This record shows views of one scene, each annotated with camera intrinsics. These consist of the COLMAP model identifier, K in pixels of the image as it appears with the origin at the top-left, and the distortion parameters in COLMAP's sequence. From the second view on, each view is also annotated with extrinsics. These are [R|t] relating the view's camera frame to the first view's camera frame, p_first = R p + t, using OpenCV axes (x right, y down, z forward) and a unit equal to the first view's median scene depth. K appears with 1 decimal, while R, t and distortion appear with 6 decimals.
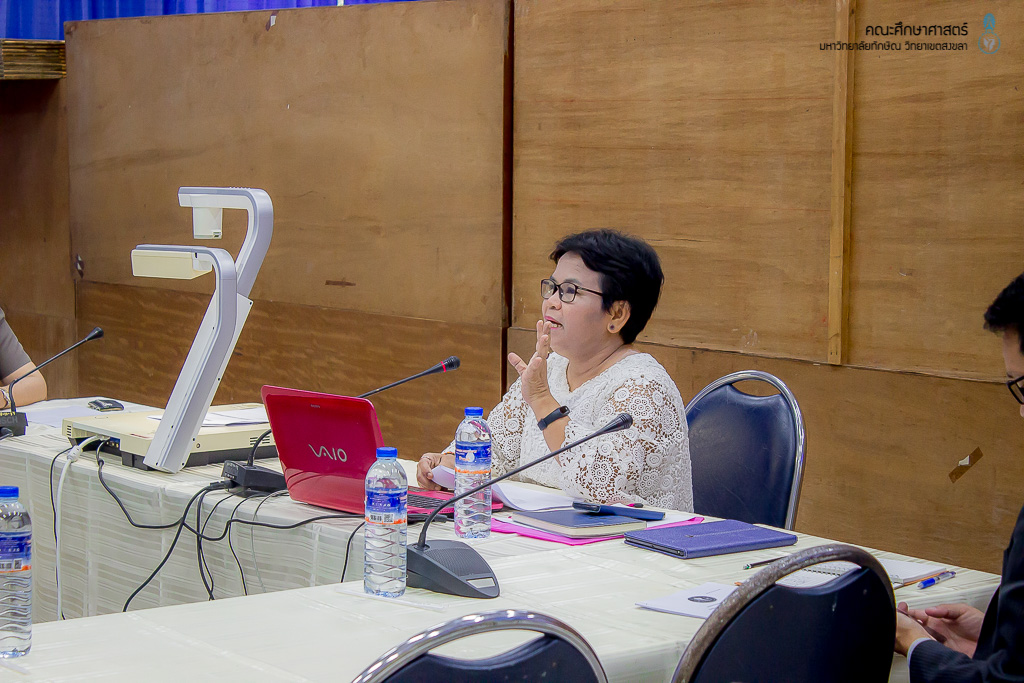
lens RADIAL K [[2357.6, 0, 502.9], [0, 2357.6, 346.0], [0, 0, 1]] dist [0.127182, 0.000000]
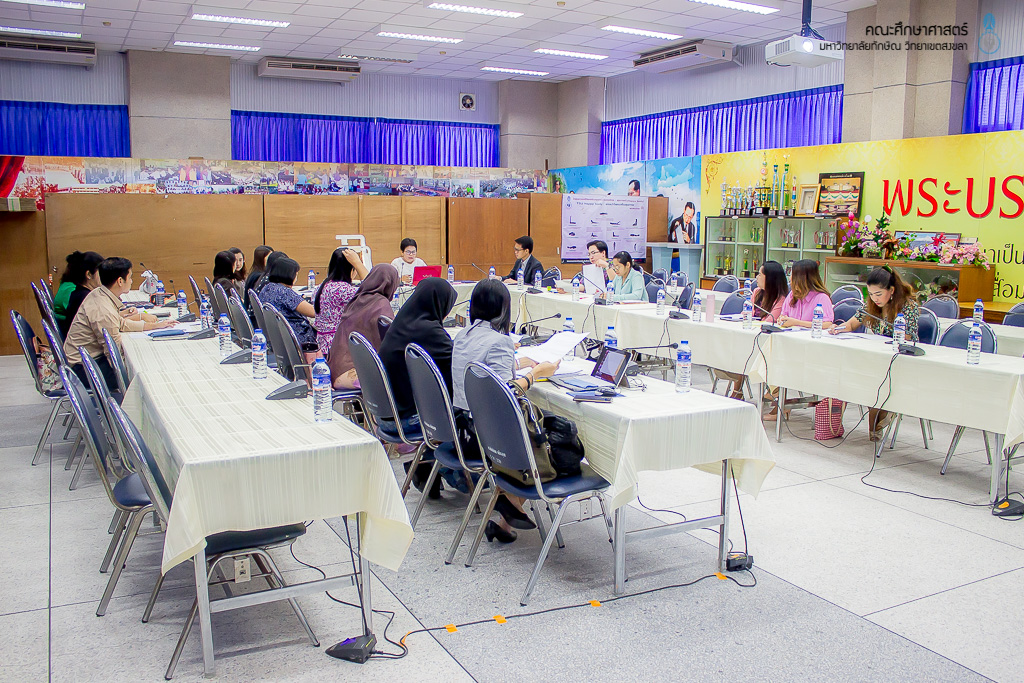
lens RADIAL K [[897.2, 0, 508.4], [0, 897.2, 347.8], [0, 0, 1]] dist [-0.119625, 0.057382]
pose [[0.200632, -0.136665, 0.970087, -1.725568], [0.089408, 0.988644, 0.120788, -0.023924], [-0.975578, 0.062500, 0.210573, 0.231457]]
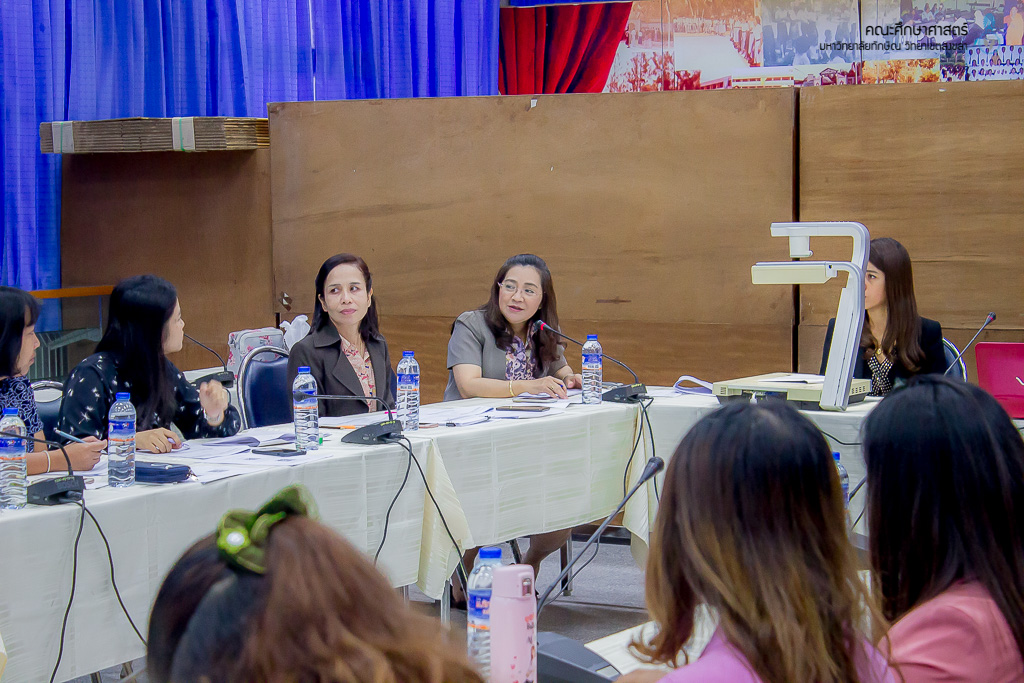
lens RADIAL K [[2450.7, 0, 516.1], [0, 2450.7, 342.2], [0, 0, 1]] dist [0.128892, 0.000000]
pose [[0.935649, -0.035192, 0.351174, -0.732488], [0.045637, 0.998727, -0.021507, 0.028670], [-0.349970, 0.036150, 0.936063, -0.325696]]
